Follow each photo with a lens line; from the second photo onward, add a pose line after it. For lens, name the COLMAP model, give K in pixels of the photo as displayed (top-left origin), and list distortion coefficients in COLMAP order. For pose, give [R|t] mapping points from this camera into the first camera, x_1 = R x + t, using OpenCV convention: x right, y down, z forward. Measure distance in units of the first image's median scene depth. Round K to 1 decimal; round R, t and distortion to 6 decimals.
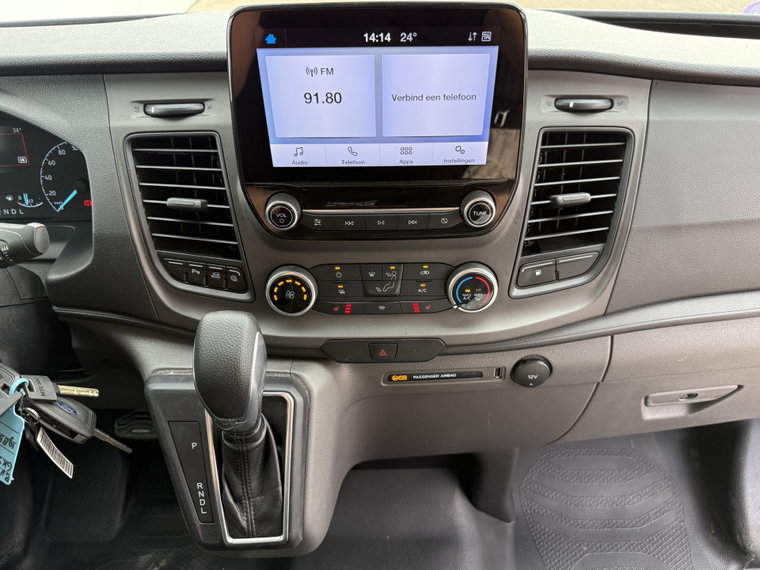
lens RADIAL K [[574.4, 0, 389.3], [0, 574.4, 287.4], [0, 0, 1]] dist [0.063064, -0.070776]
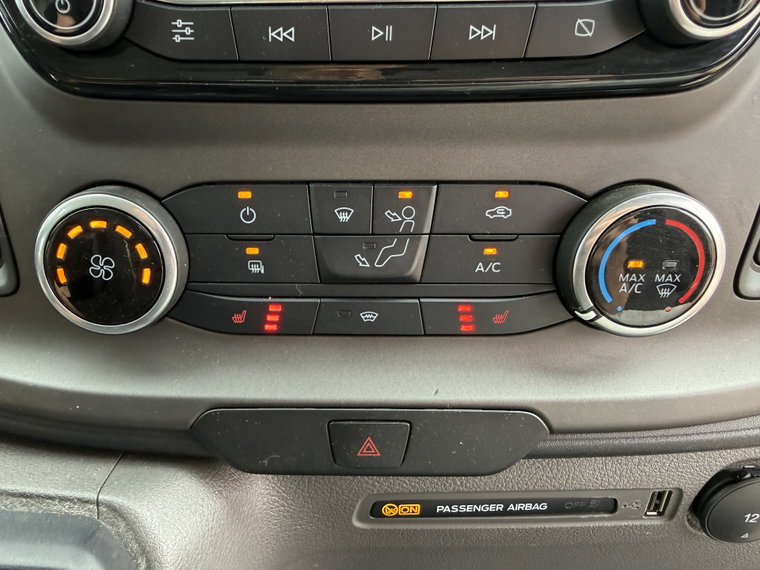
lens RADIAL K [[558.9, 0, 299.8], [0, 558.9, 287.2], [0, 0, 1]] dist [-0.000214, 0.002019]
pose [[0.999200, 0.016168, -0.036580, -0.043610], [-0.020360, 0.992890, -0.117284, 0.059623], [0.034423, 0.117935, 0.992424, 0.670116]]
